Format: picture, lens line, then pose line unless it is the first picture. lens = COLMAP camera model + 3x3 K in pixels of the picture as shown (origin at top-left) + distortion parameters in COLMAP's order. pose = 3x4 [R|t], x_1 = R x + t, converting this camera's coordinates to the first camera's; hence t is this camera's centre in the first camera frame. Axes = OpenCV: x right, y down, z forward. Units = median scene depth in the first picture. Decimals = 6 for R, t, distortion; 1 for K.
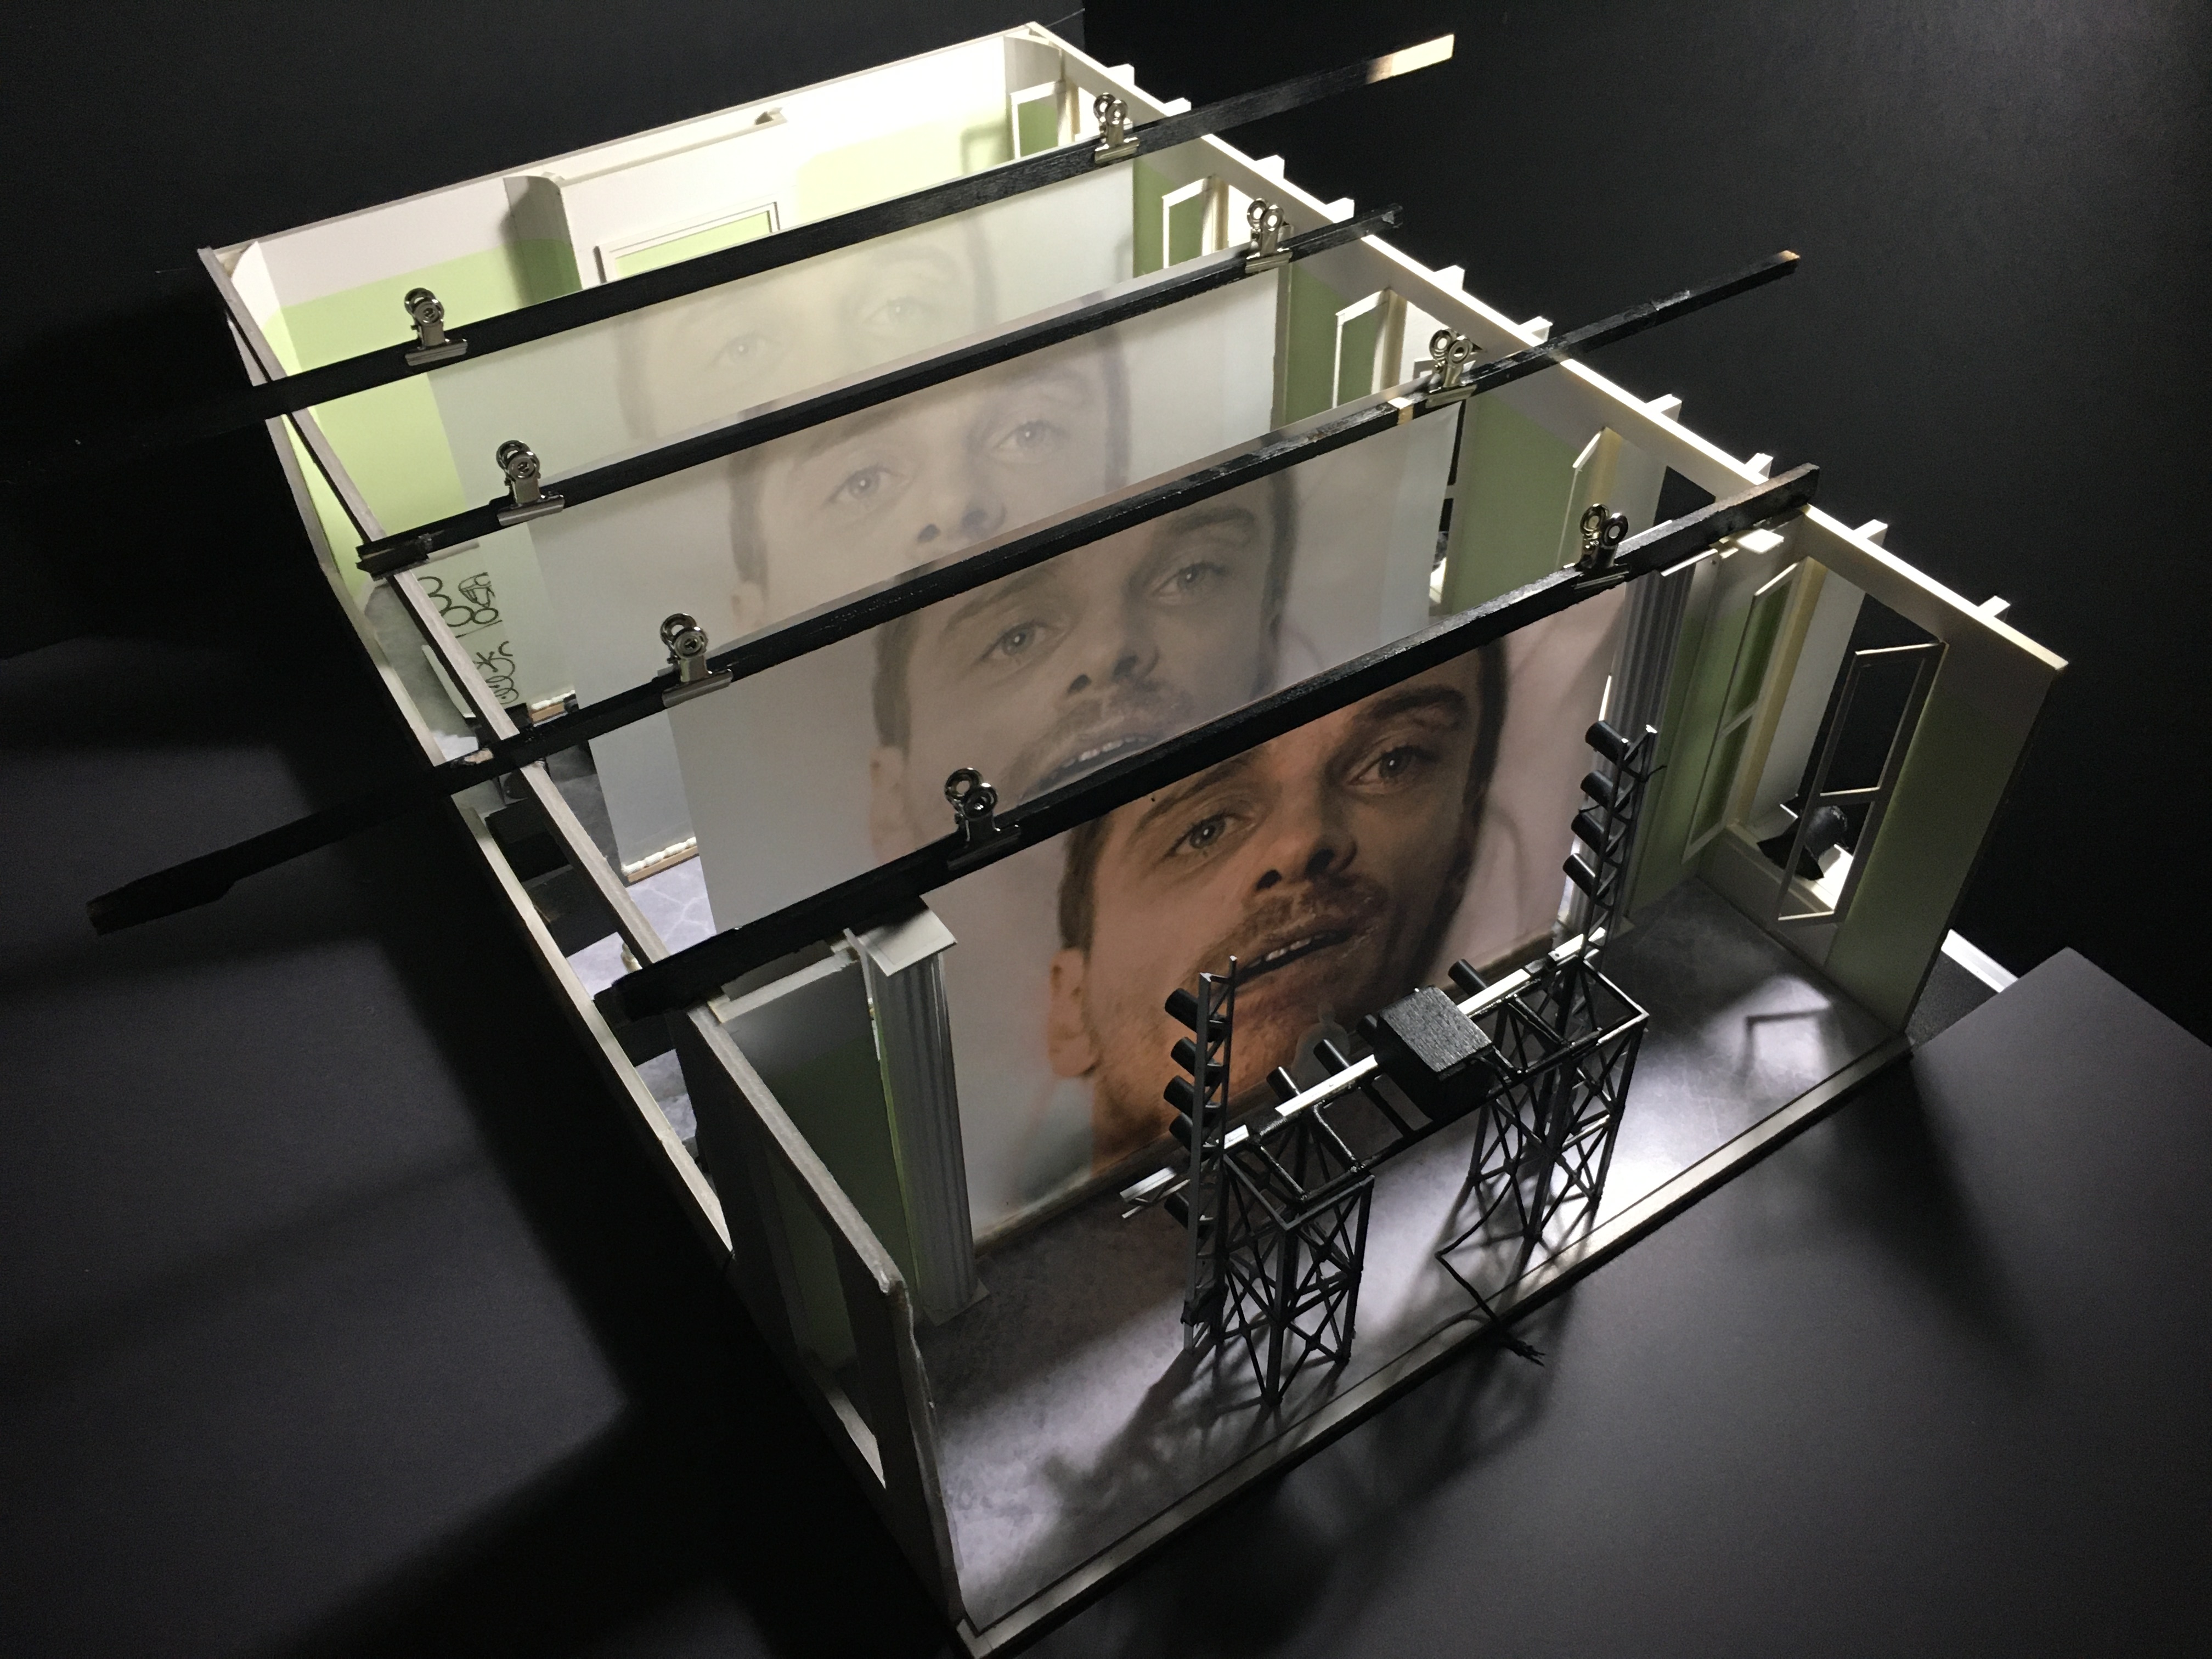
lens RADIAL K [[1905.1, 0, 1109.5], [0, 1905.1, 821.4], [0, 0, 1]] dist [0.044197, -0.007571]
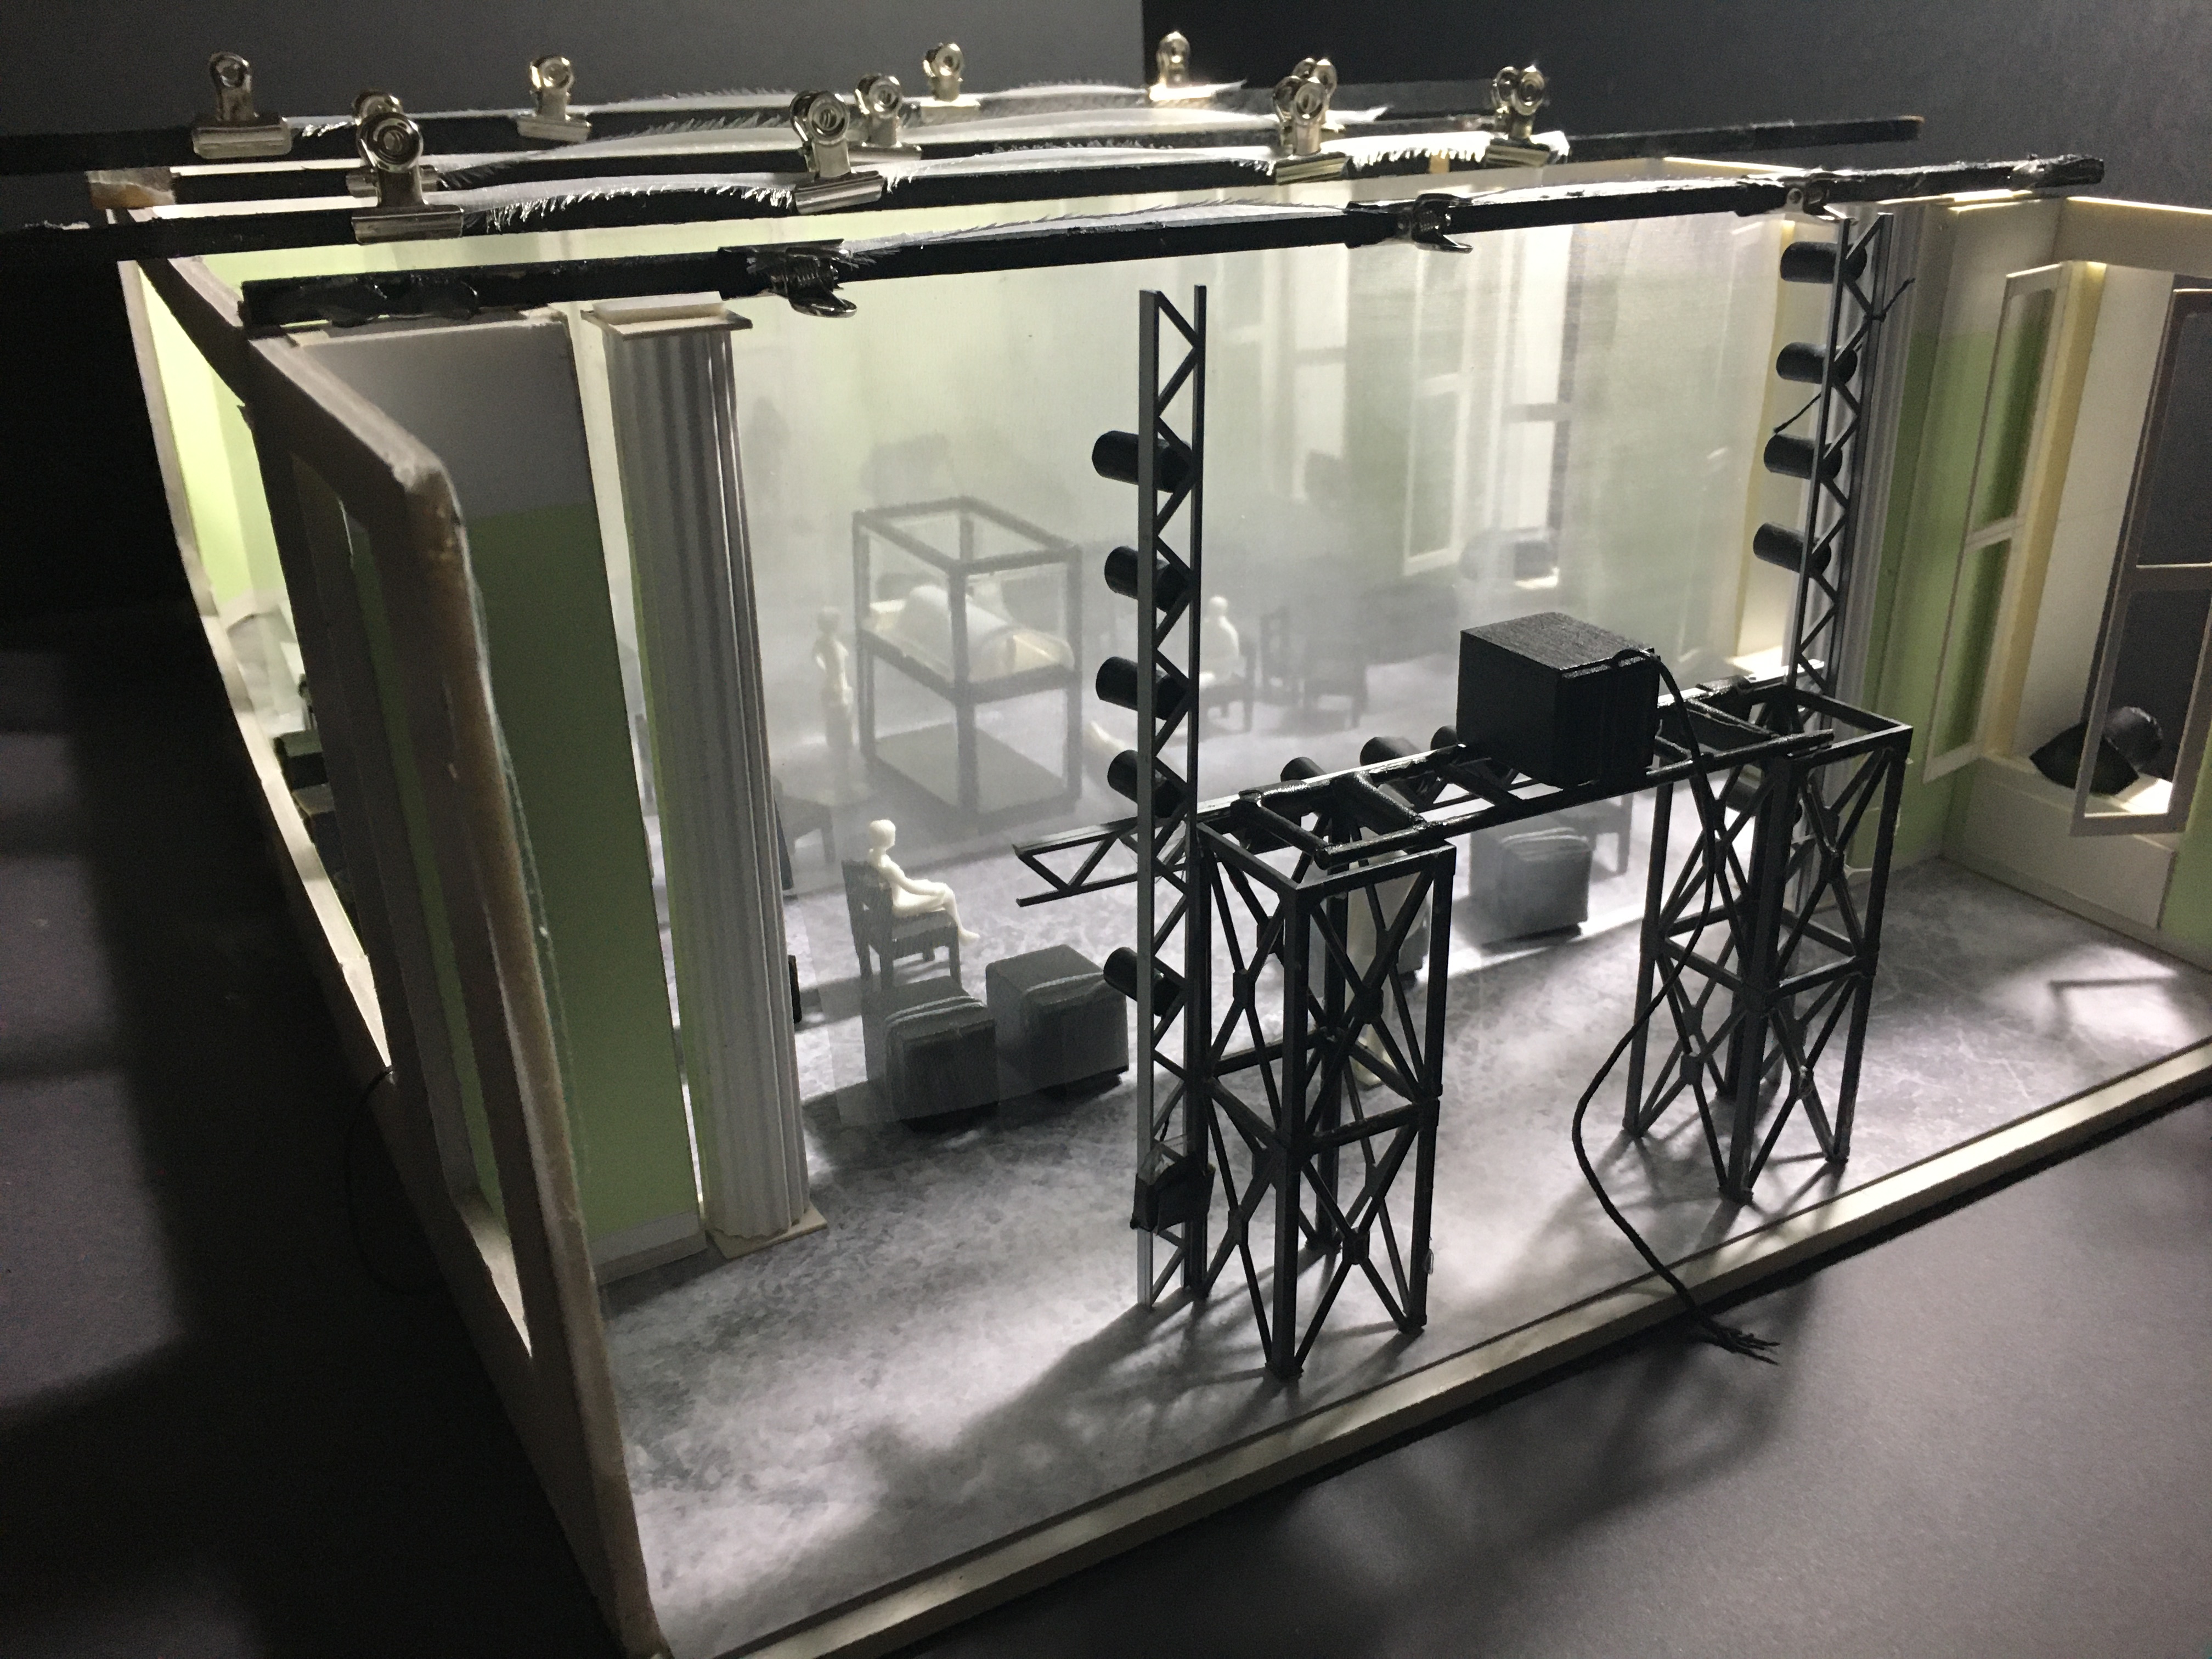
lens RADIAL K [[1905.1, 0, 1105.4], [0, 1905.1, 839.2], [0, 0, 1]] dist [0.044197, -0.007571]
pose [[0.997266, 0.027848, -0.068451, 0.065863], [-0.048586, 0.945017, -0.323391, 0.335801], [0.055682, 0.325833, 0.943786, 0.409534]]
